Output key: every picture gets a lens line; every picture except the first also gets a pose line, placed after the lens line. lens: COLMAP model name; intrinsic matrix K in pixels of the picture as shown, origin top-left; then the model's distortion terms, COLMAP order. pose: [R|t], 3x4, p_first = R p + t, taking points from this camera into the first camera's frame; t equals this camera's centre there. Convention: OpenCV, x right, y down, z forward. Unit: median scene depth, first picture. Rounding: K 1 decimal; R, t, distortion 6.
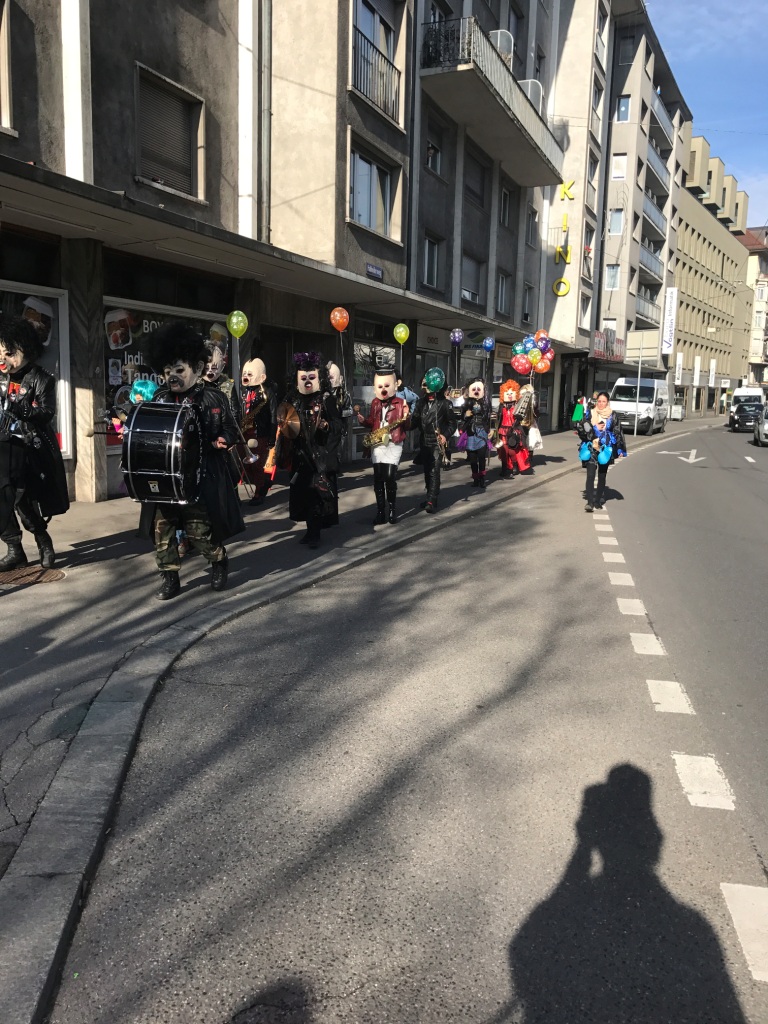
lens RADIAL K [[863.0, 0, 409.4], [0, 863.0, 514.3], [0, 0, 1]] dist [0.002364, 0.015495]
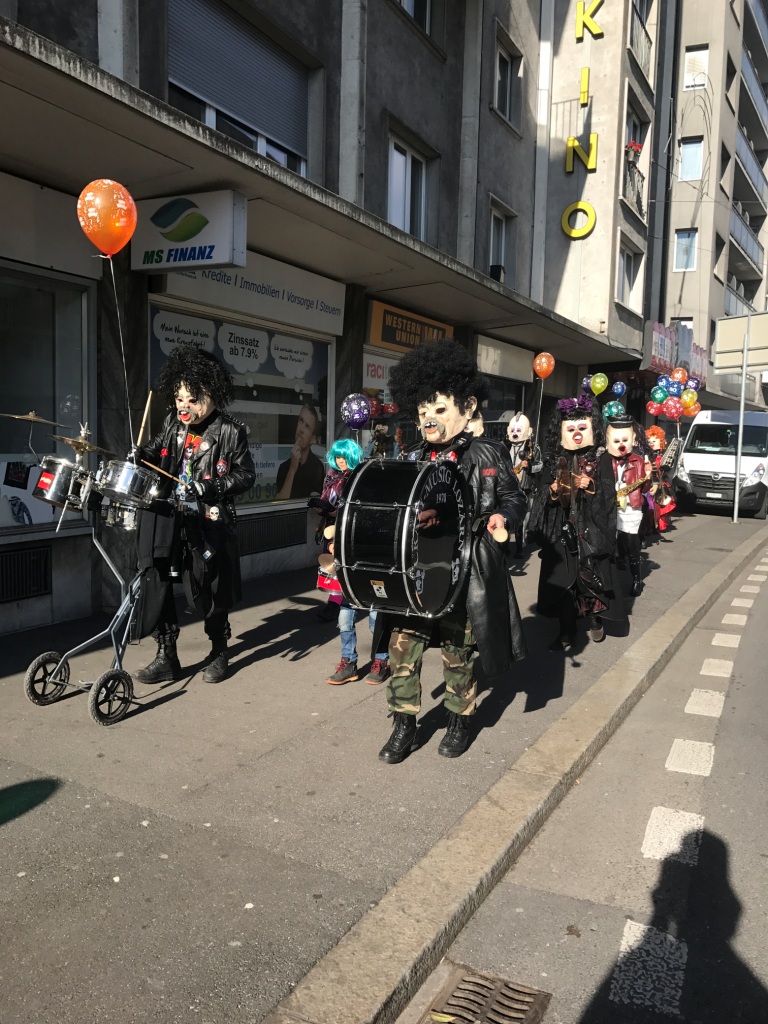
lens RADIAL K [[837.8, 0, 381.1], [0, 837.8, 507.1], [0, 0, 1]] dist [0.063076, -0.046648]
pose [[0.993457, 0.001954, -0.114193, 0.114785], [-0.009880, 0.997576, -0.068886, -0.064688], [0.113782, 0.069564, 0.991067, 0.501405]]
